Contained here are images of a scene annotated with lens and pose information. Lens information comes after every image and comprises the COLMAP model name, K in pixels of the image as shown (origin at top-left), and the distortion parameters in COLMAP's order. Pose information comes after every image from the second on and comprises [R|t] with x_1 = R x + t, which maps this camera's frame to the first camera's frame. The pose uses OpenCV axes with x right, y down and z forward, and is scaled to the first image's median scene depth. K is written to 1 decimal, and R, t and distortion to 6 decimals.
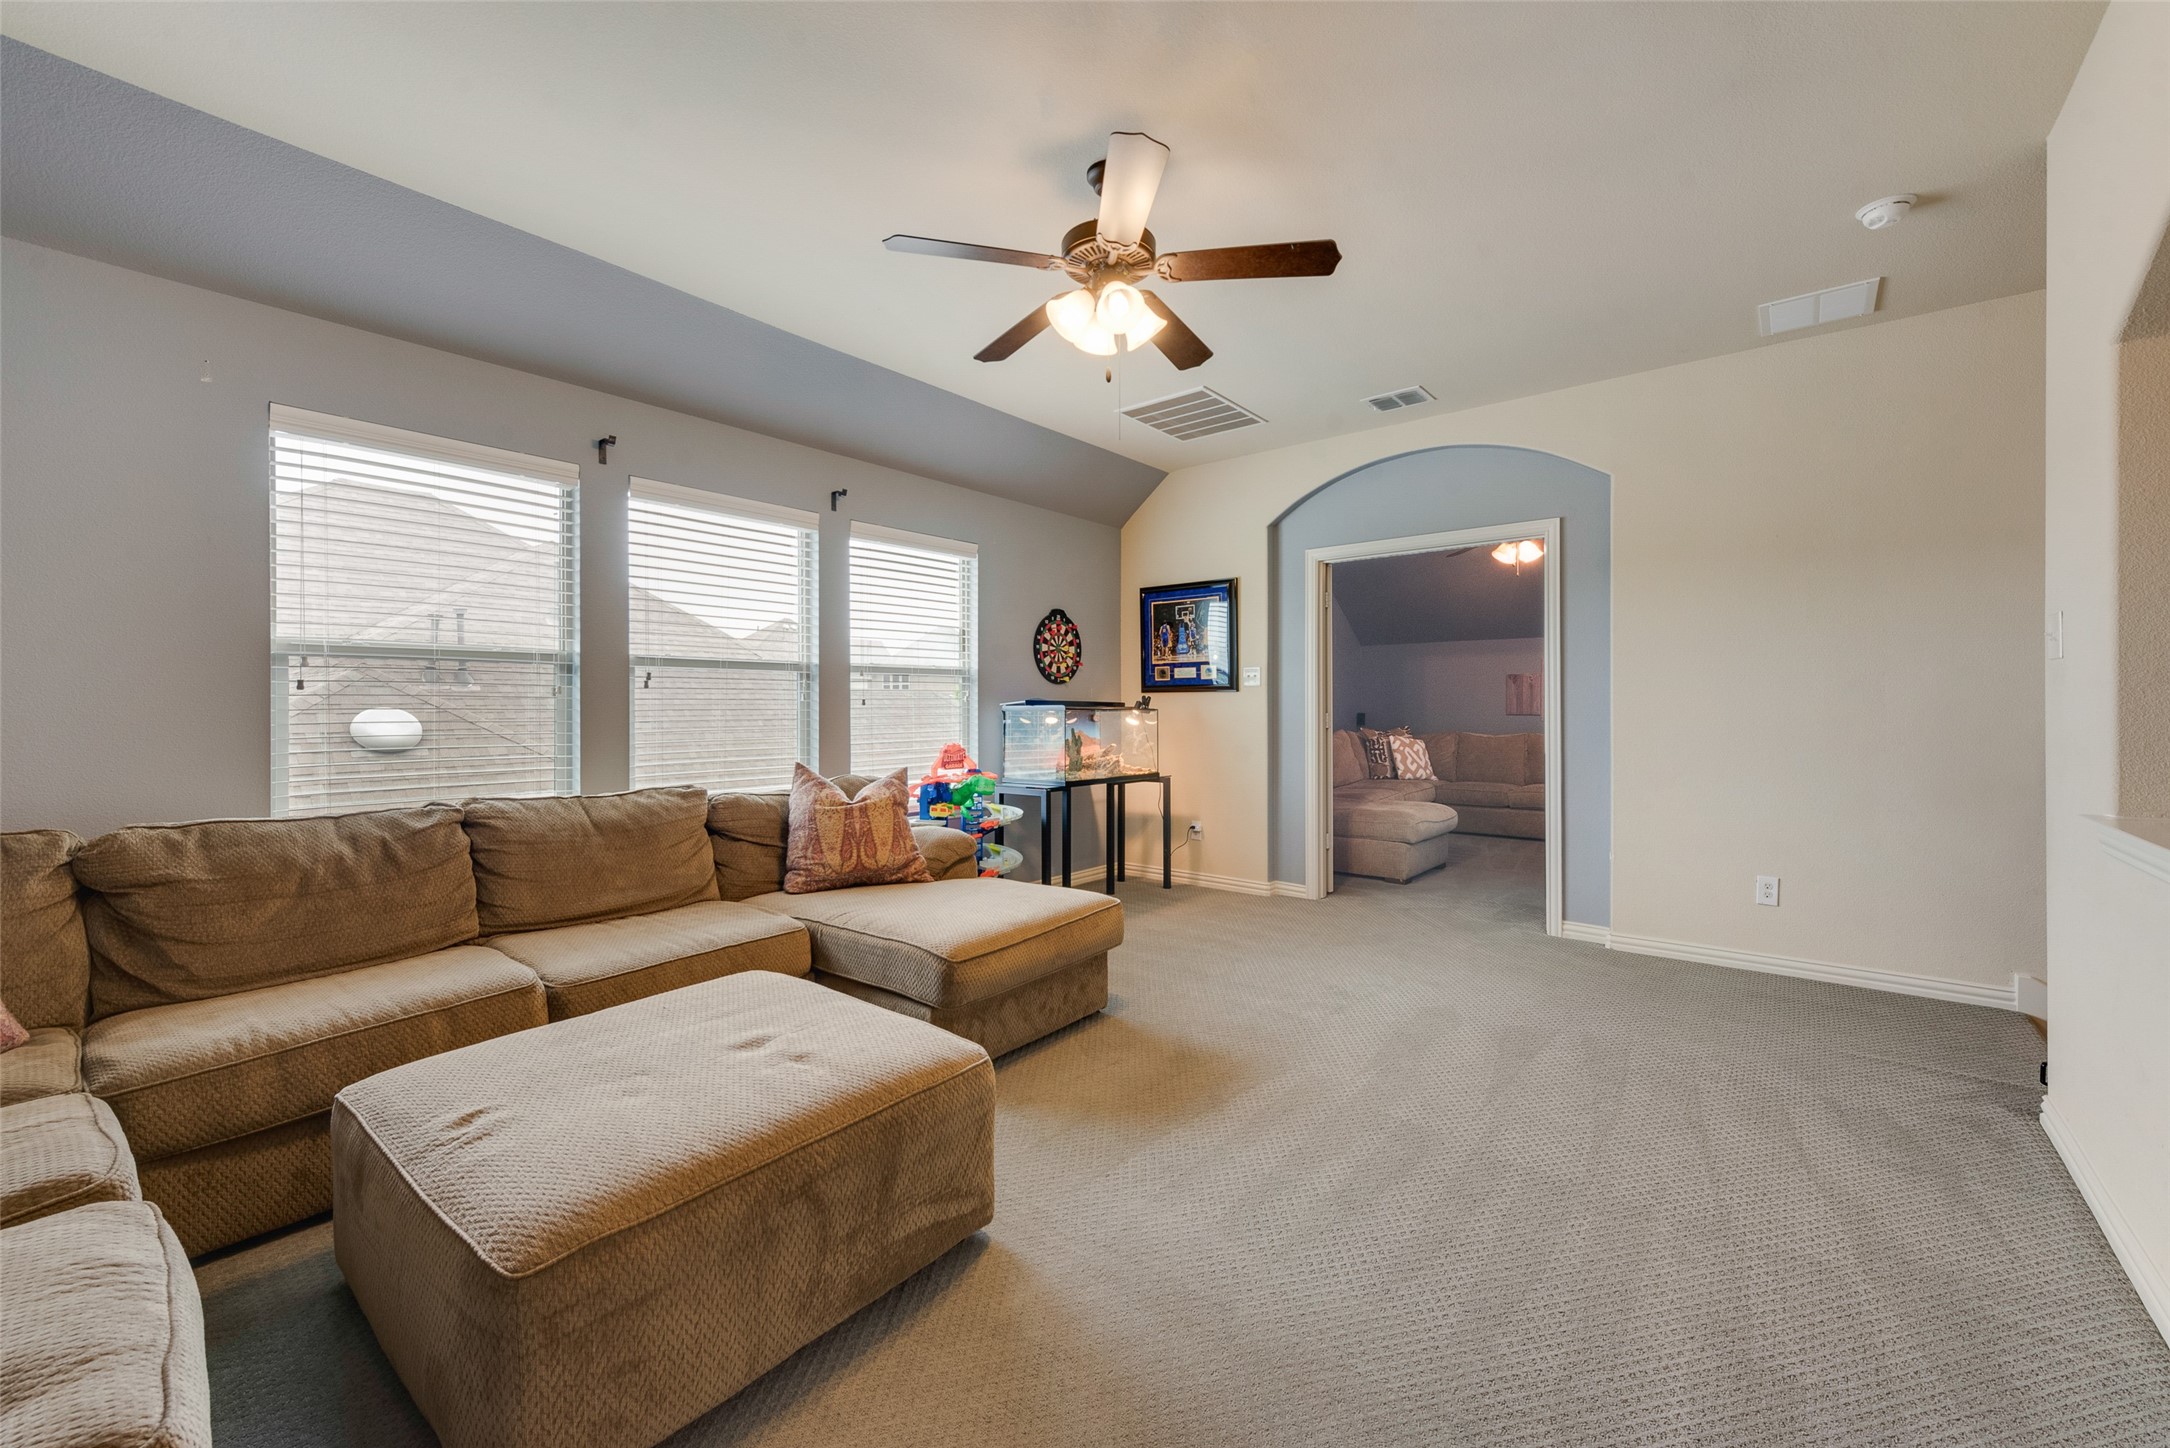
lens RADIAL K [[832.5, 0, 1084.0], [0, 832.5, 705.6], [0, 0, 1]] dist [0.000272, -0.000016]
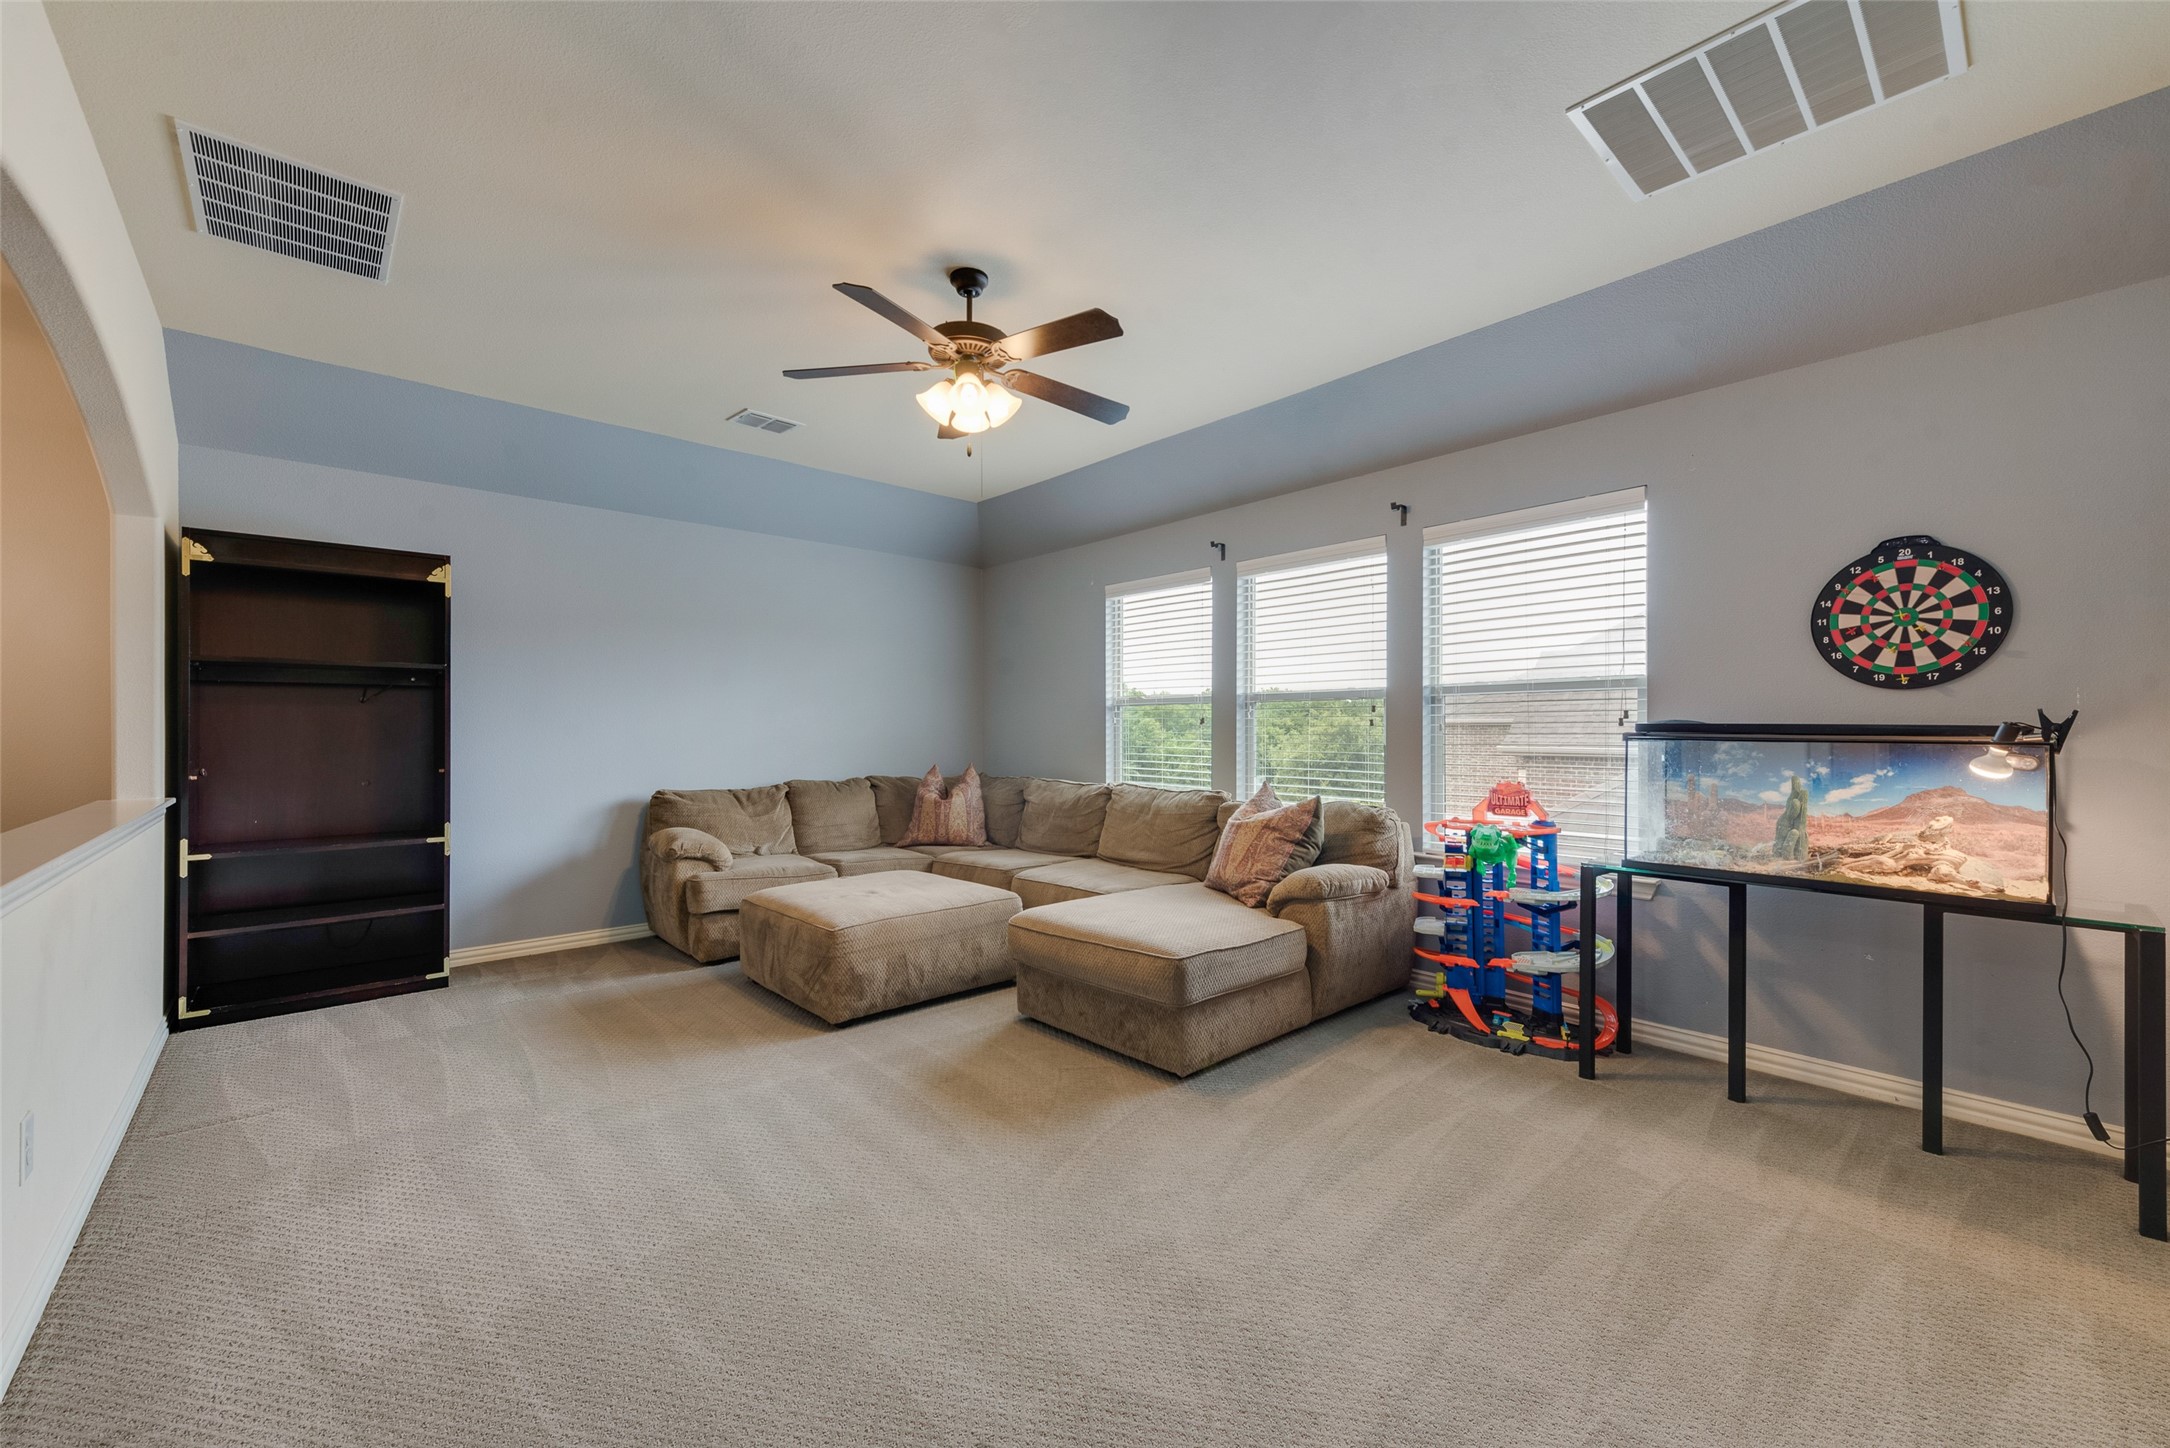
lens RADIAL K [[858.7, 0, 1086.4], [0, 858.7, 740.0], [0, 0, 1]] dist [0.016159, -0.004723]
pose [[-0.154583, 0.009226, -0.987937, 0.551840], [-0.001498, 0.999953, 0.009573, 0.000170], [0.987979, 0.002960, -0.154562, 0.601253]]
